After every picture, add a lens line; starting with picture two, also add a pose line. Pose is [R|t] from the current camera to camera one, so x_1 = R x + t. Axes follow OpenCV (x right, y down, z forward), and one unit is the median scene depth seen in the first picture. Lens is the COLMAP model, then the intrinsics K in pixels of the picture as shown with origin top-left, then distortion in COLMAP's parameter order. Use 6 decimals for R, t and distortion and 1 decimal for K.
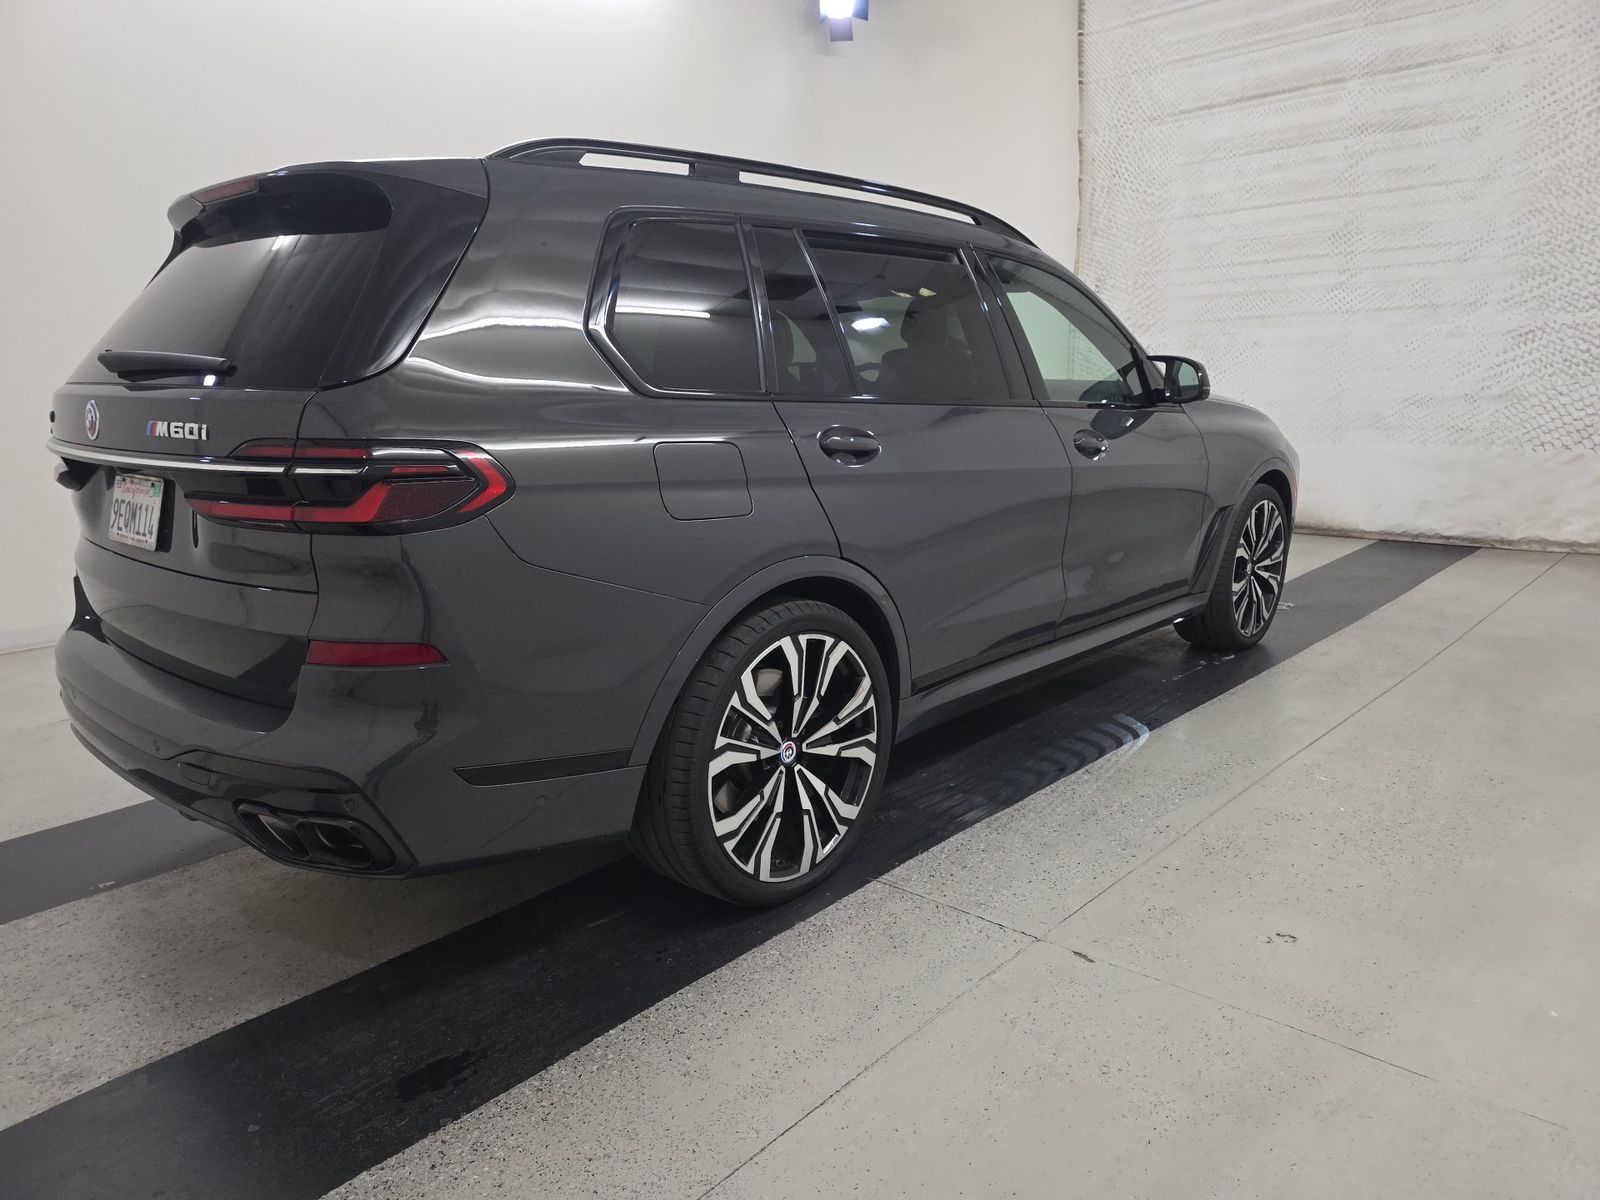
lens RADIAL K [[1075.2, 0, 800.0], [0, 1075.2, 600.0], [0, 0, 1]] dist [0.029815, -0.026014]
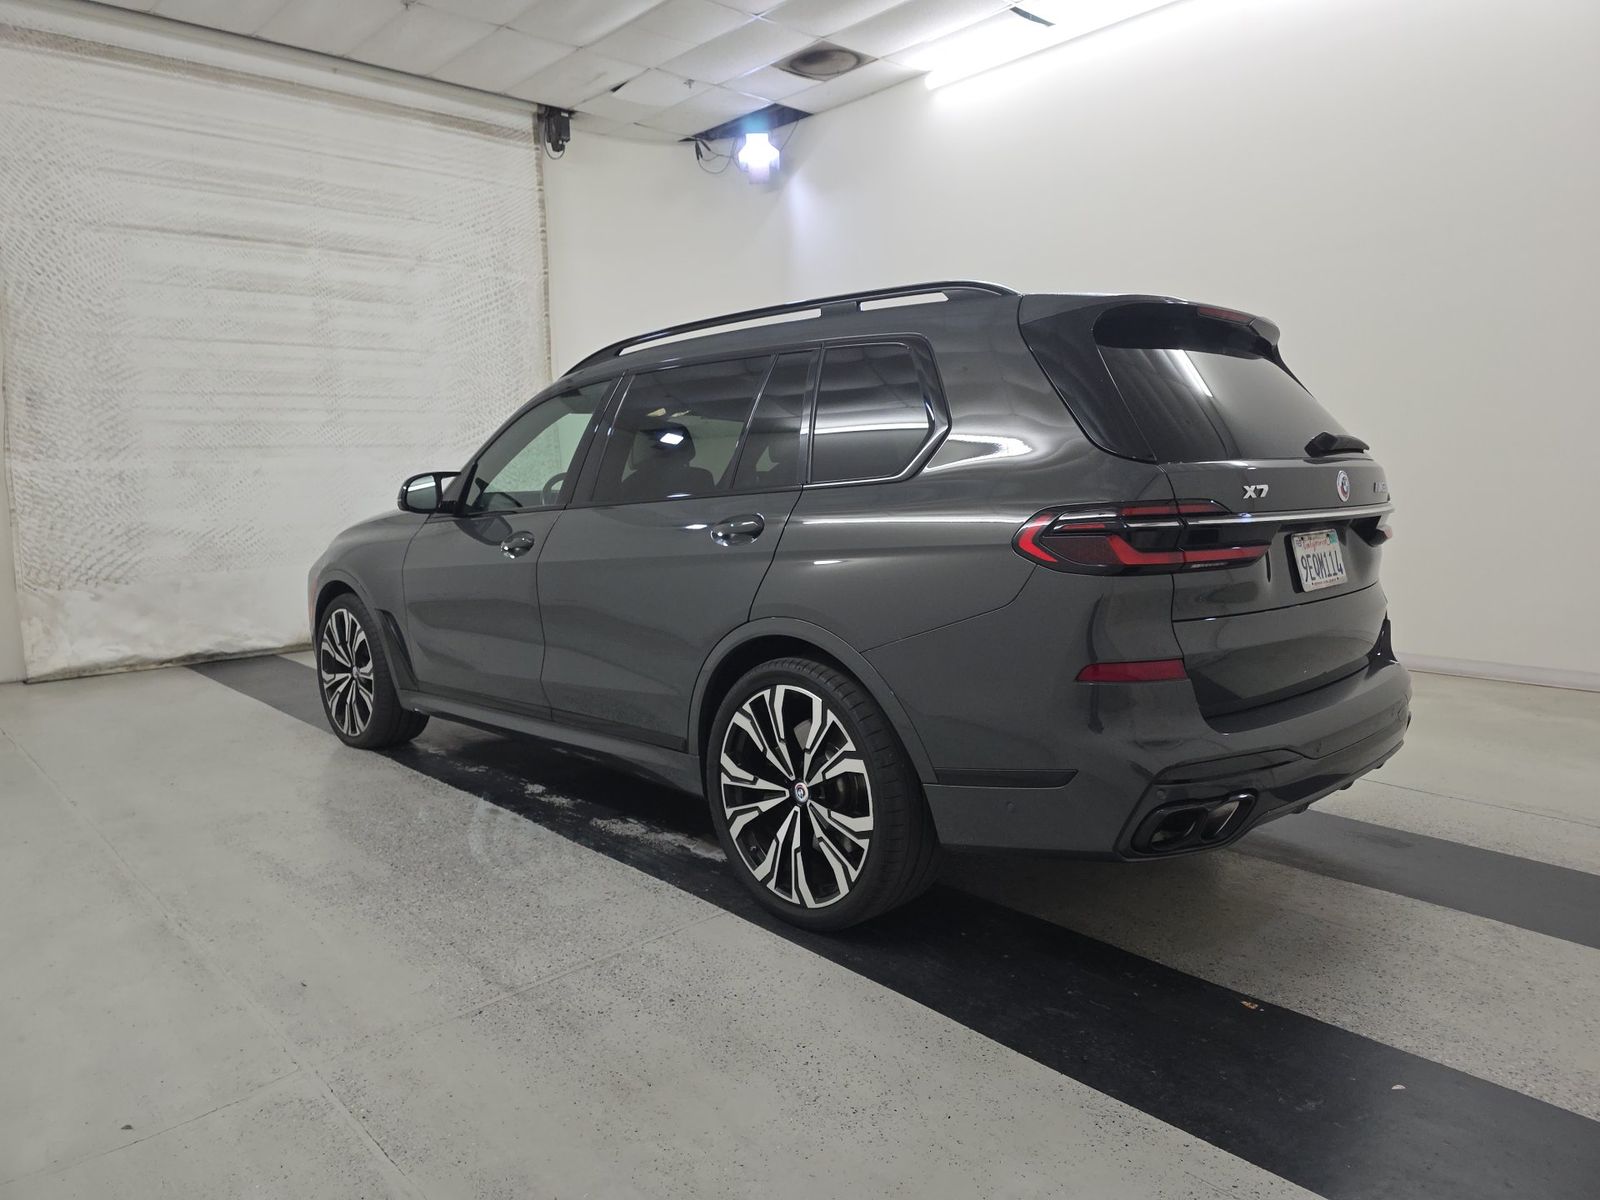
lens RADIAL K [[1058.1, 0, 827.8], [0, 1058.1, 561.0], [0, 0, 1]] dist [0.044369, -0.044338]
pose [[0.056960, -0.060663, 0.996532, -0.590343], [0.231055, 0.971855, 0.045954, -0.084619], [-0.971272, 0.227636, 0.069374, 0.462872]]
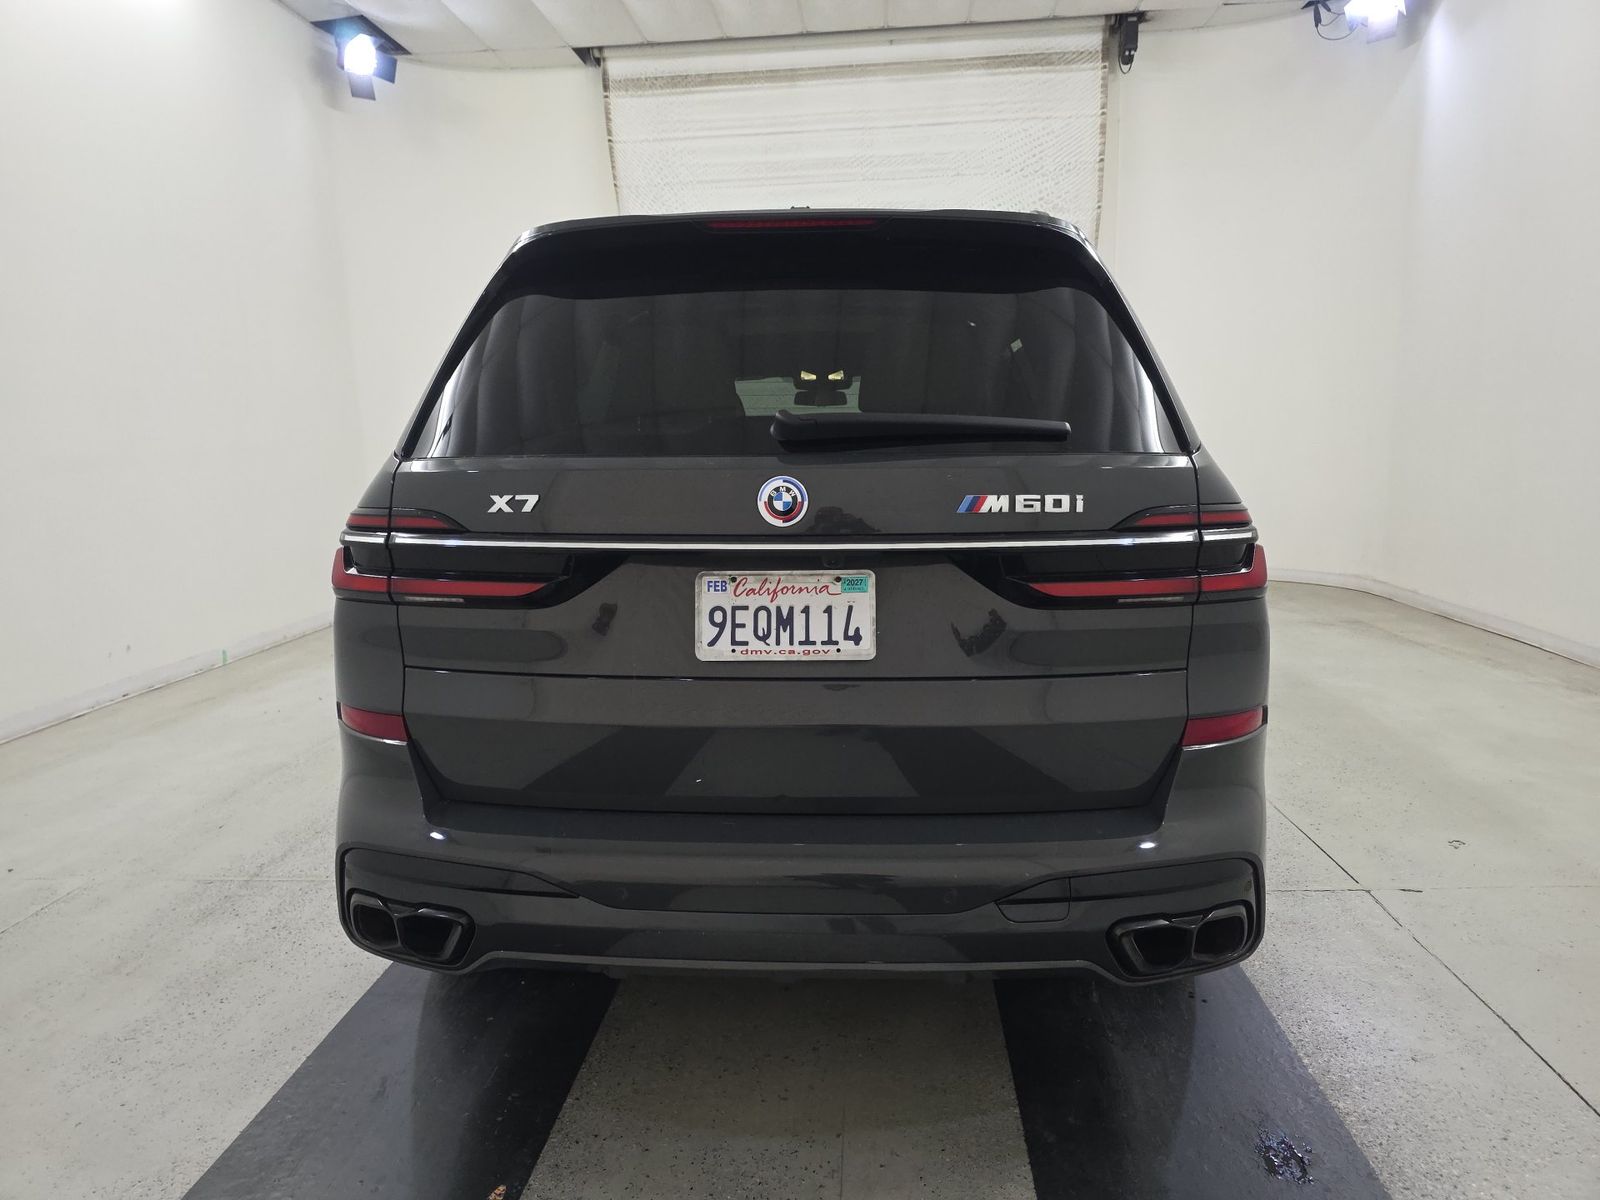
lens RADIAL K [[1075.2, 0, 800.0], [0, 1075.2, 600.0], [0, 0, 1]] dist [0.029815, -0.026014]
pose [[0.776423, -0.085646, 0.624366, -0.342151], [0.134308, 0.990450, -0.031154, -0.021528], [-0.615734, 0.108046, 0.780511, 0.123967]]
